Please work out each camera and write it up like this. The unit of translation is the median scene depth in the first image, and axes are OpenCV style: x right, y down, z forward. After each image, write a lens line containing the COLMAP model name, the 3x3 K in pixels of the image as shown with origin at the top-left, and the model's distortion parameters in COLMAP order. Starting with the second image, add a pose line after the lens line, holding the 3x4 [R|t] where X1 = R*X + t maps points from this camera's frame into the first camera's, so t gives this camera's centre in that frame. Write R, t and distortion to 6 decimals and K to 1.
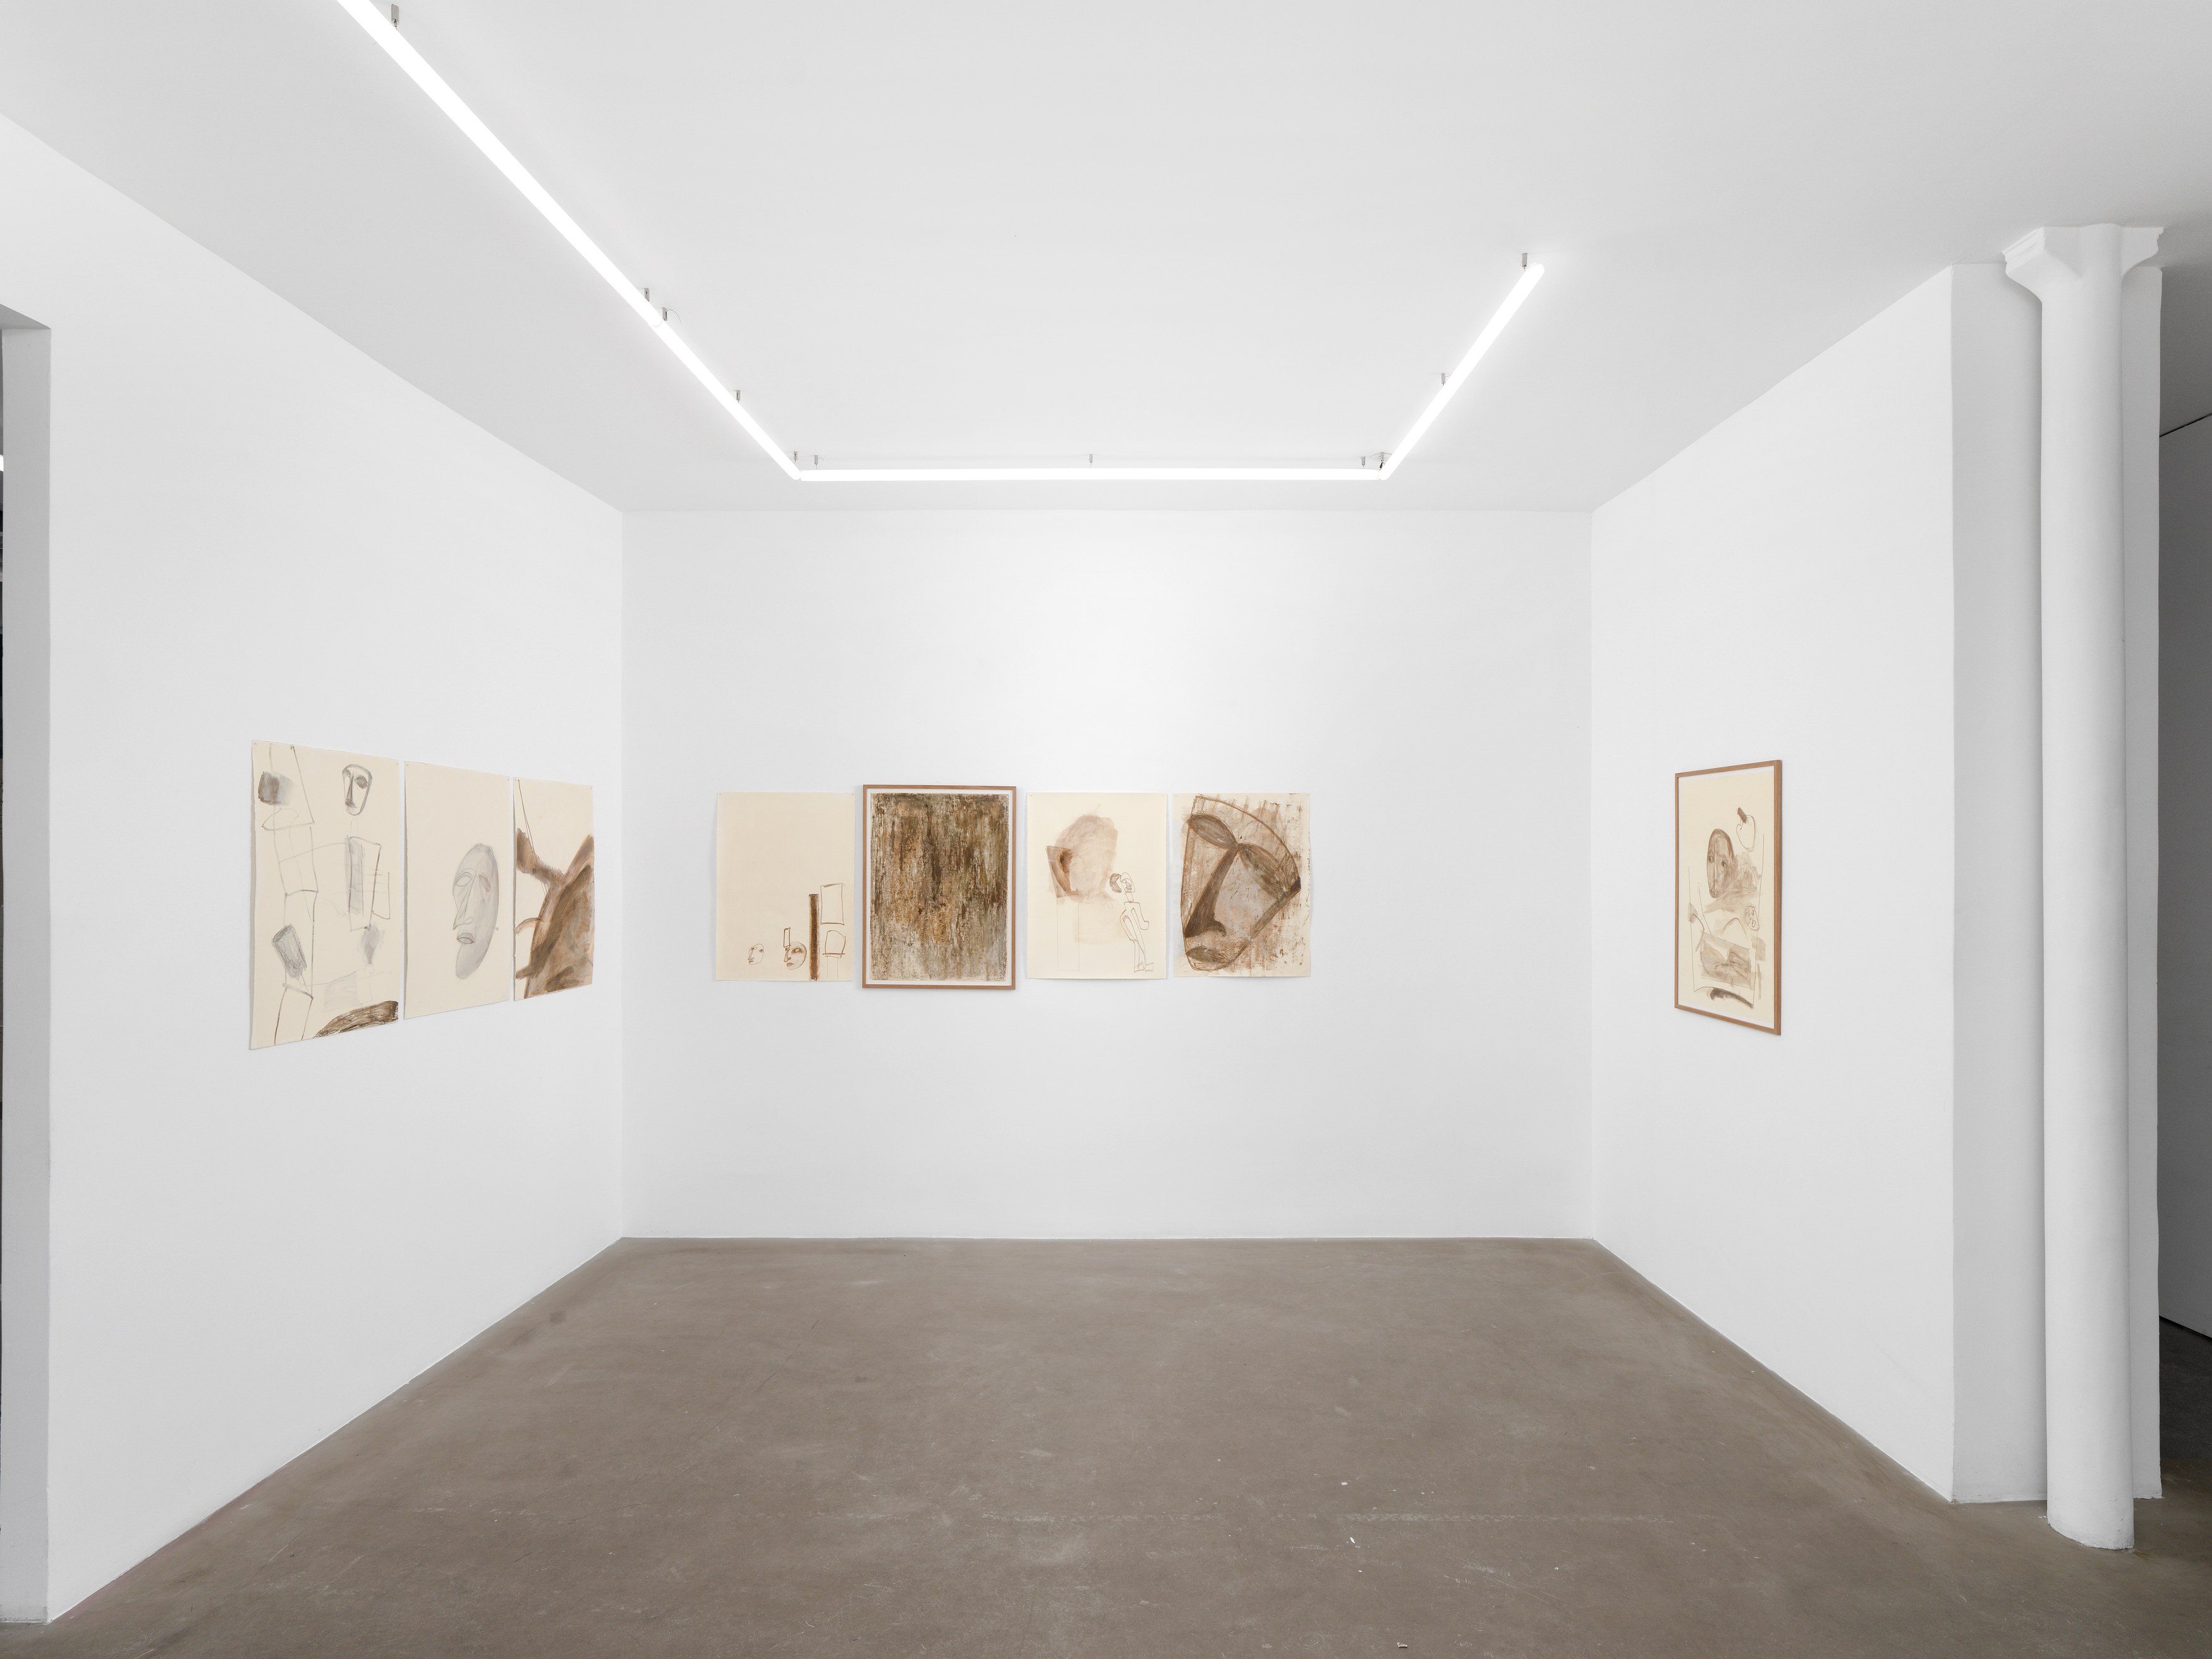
lens RADIAL K [[1263.0, 0, 1092.1], [0, 1263.0, 867.8], [0, 0, 1]] dist [0.010819, 0.005789]
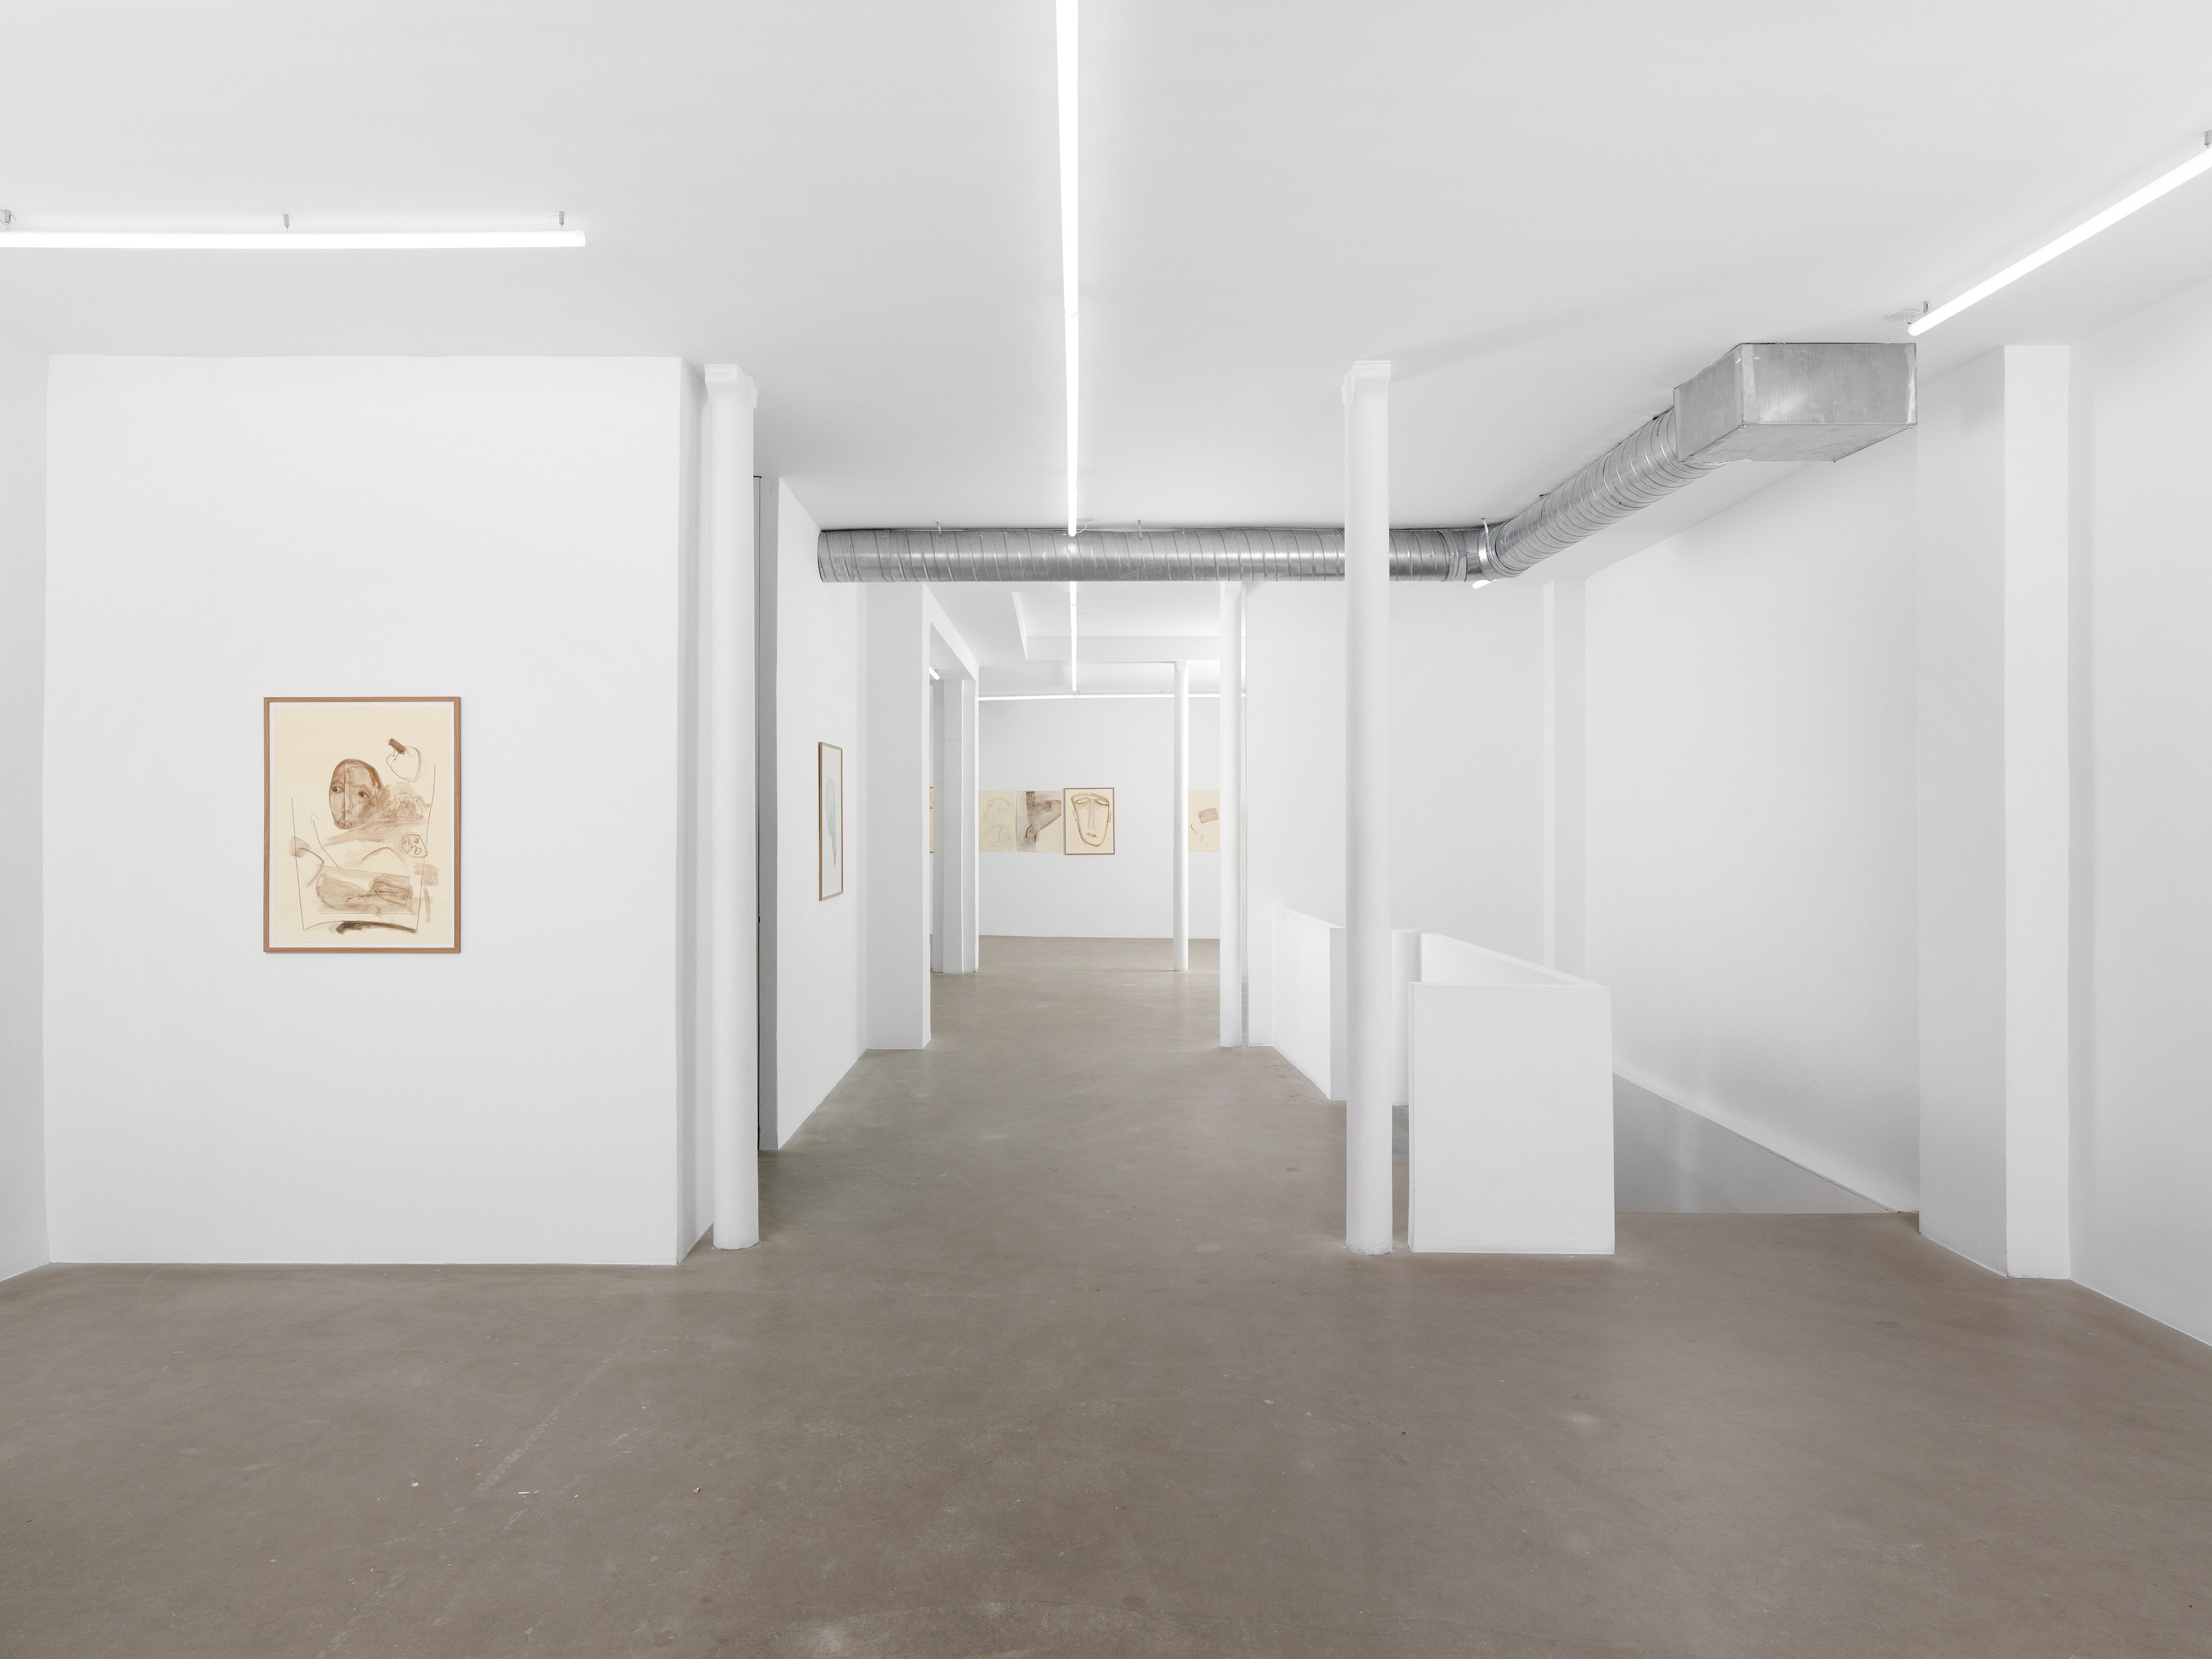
lens RADIAL K [[1400.8, 0, 1165.8], [0, 1400.8, 830.7], [0, 0, 1]] dist [-0.026185, 0.015285]
pose [[-0.036383, -0.007133, 0.999312, -0.626365], [0.007621, 0.999943, 0.007415, 0.022270], [-0.999309, 0.007886, -0.036327, 0.409103]]
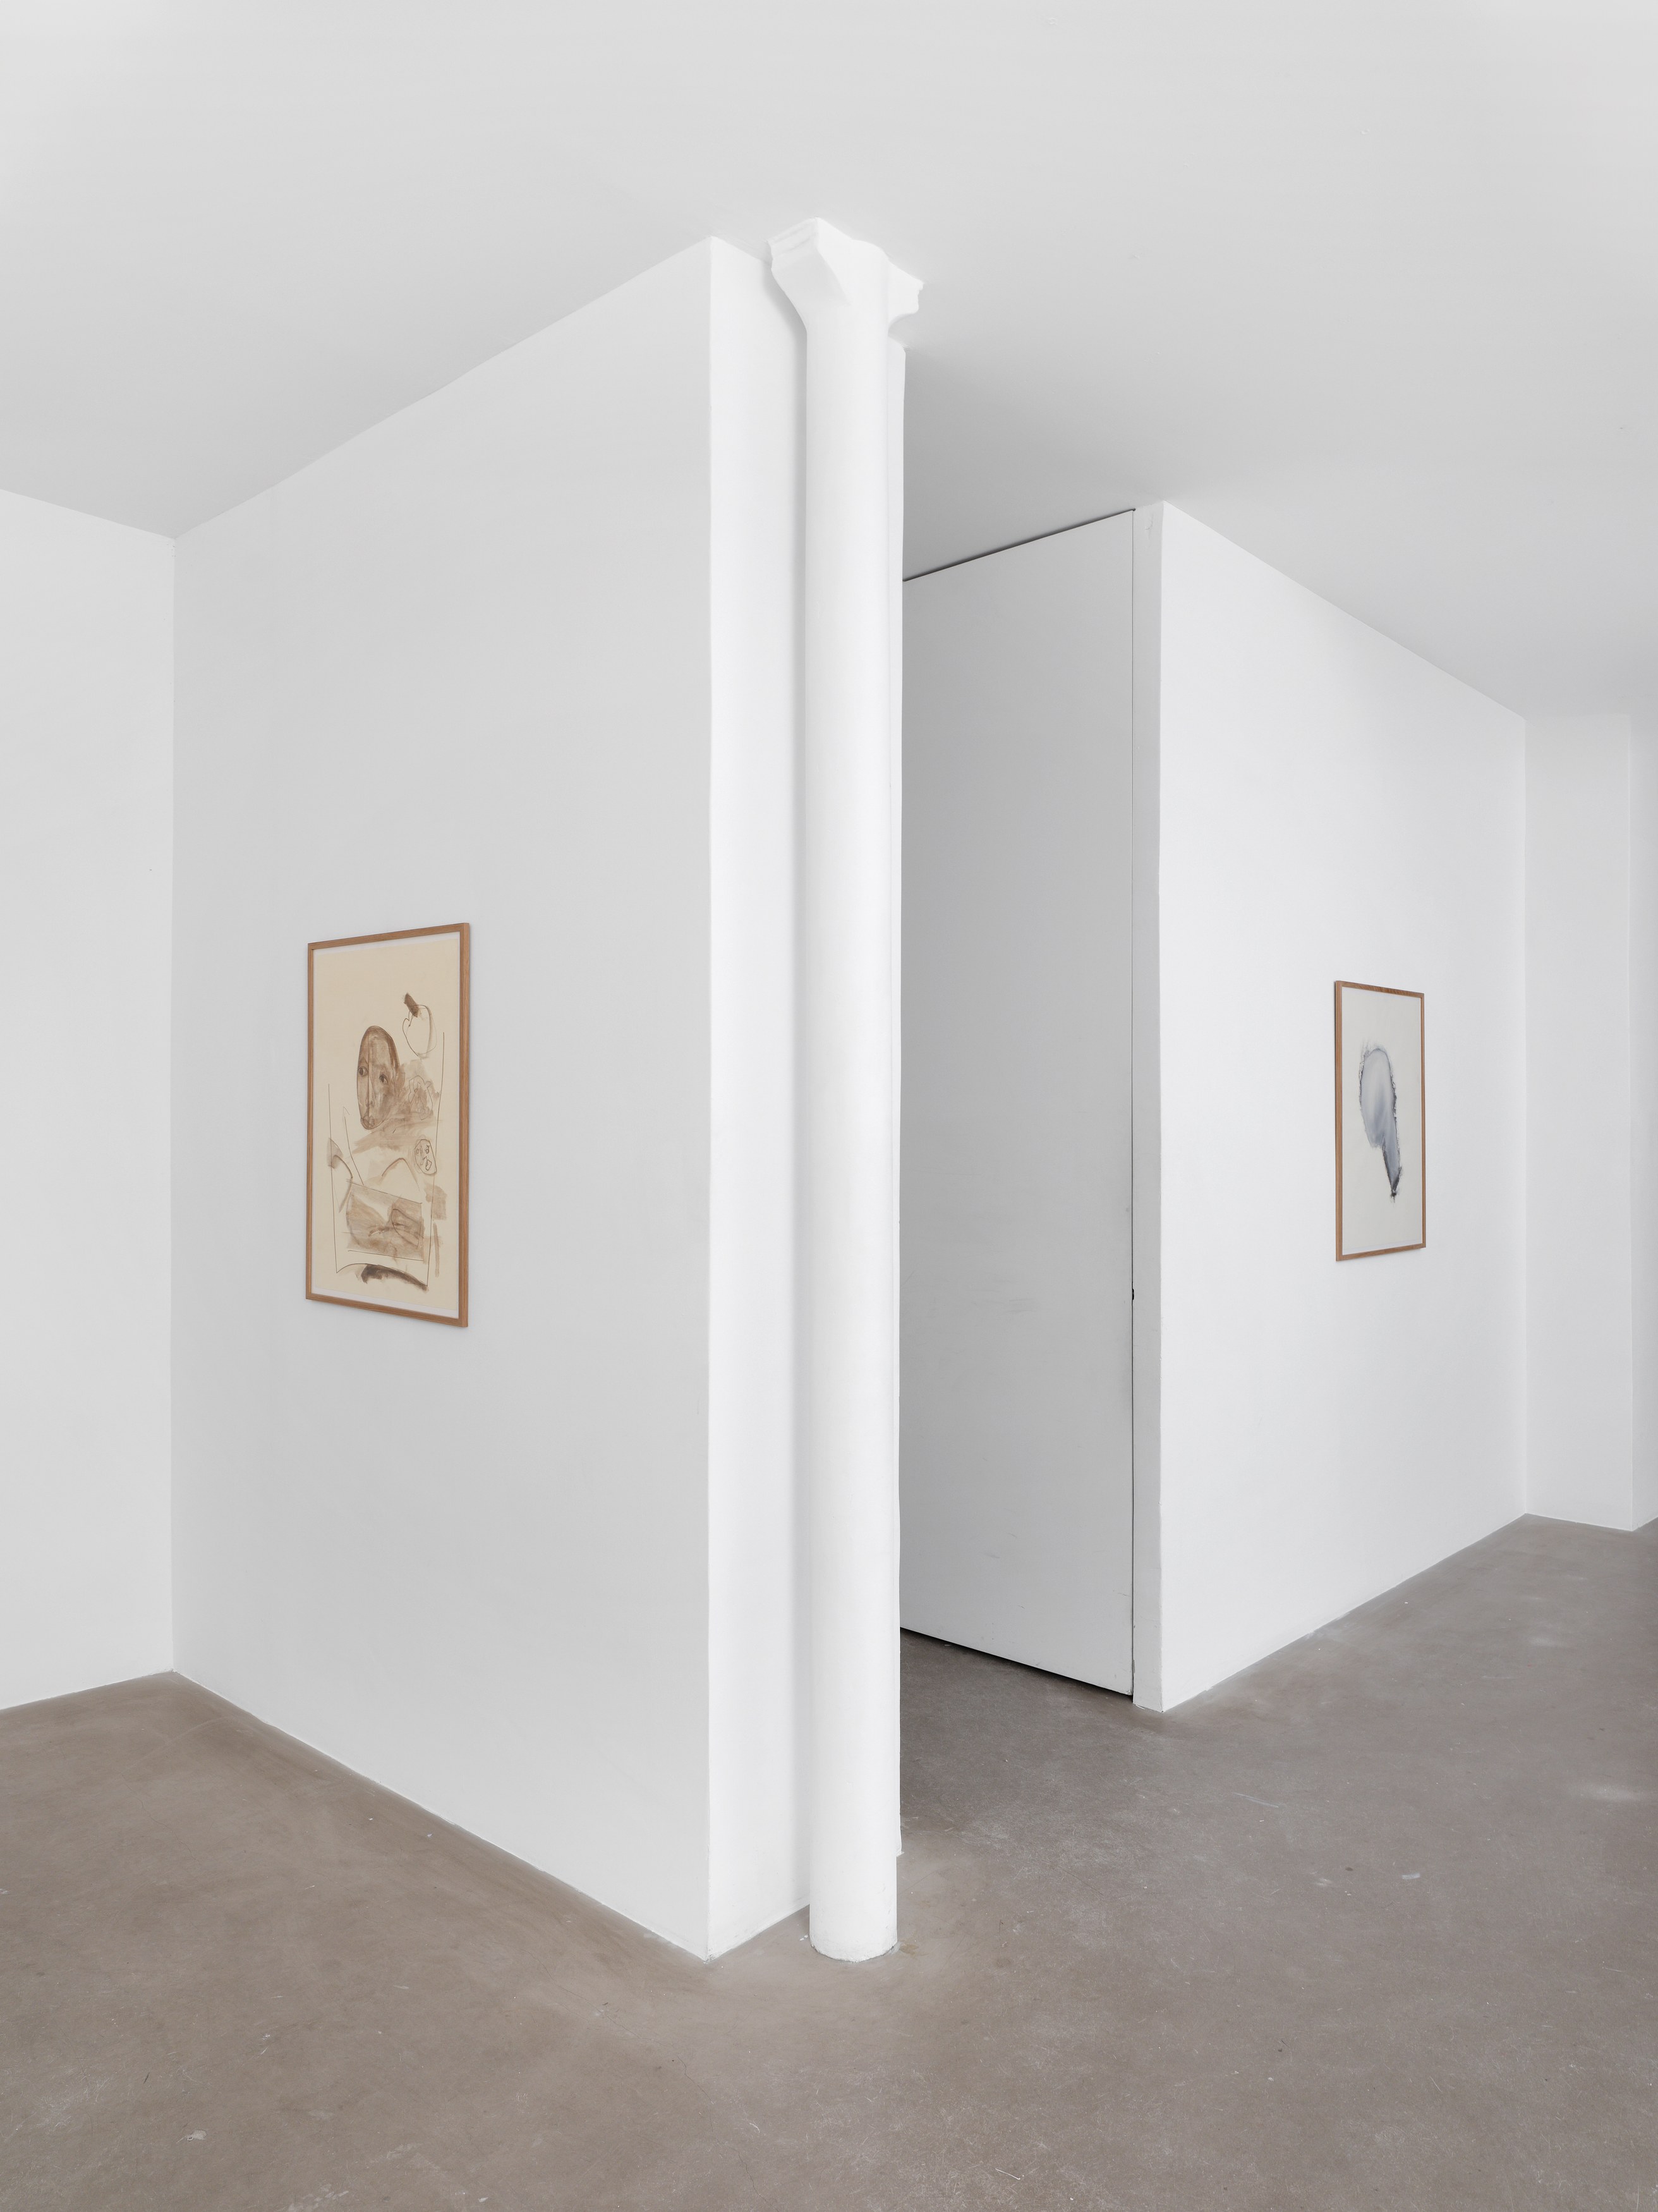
lens RADIAL K [[1546.6, 0, 893.3], [0, 1546.6, 1116.4], [0, 0, 1]] dist [0.001317, 0.005254]
pose [[0.670770, 0.005773, 0.741643, 0.072352], [-0.001123, 0.999976, -0.006768, 0.022428], [-0.741664, 0.003707, 0.670761, 0.250968]]
